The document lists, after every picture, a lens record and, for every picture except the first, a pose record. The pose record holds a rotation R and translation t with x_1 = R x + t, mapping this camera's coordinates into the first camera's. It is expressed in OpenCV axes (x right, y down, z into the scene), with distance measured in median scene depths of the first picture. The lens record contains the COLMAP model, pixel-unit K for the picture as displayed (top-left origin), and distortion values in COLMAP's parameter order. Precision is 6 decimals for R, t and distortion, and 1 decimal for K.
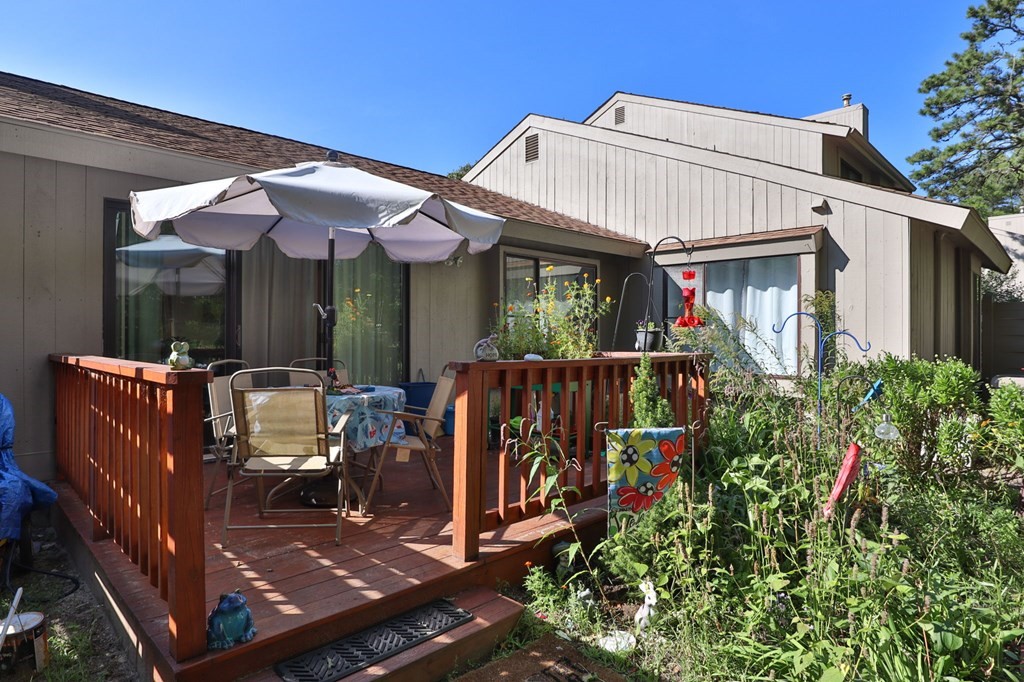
lens RADIAL K [[541.7, 0, 511.0], [0, 541.7, 335.1], [0, 0, 1]] dist [-0.002263, -0.001311]
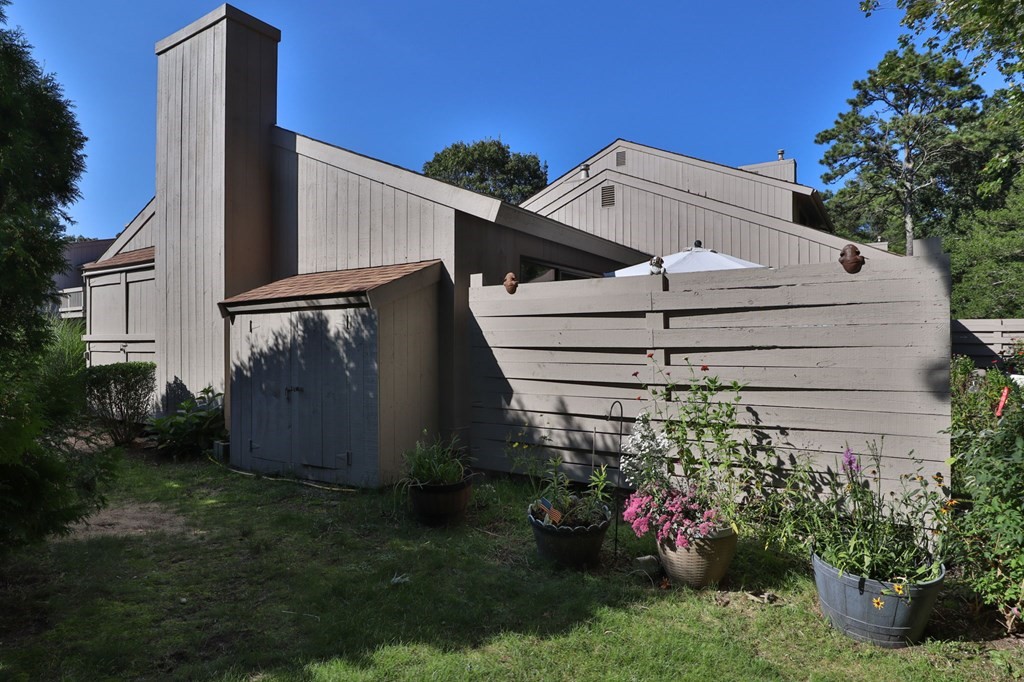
lens RADIAL K [[541.7, 0, 511.0], [0, 541.7, 335.1], [0, 0, 1]] dist [-0.002263, -0.001311]
pose [[0.983392, 0.006577, 0.181374, -0.158241], [-0.004834, 0.999938, -0.010053, -0.000726], [-0.181429, 0.009009, 0.983363, -0.082882]]
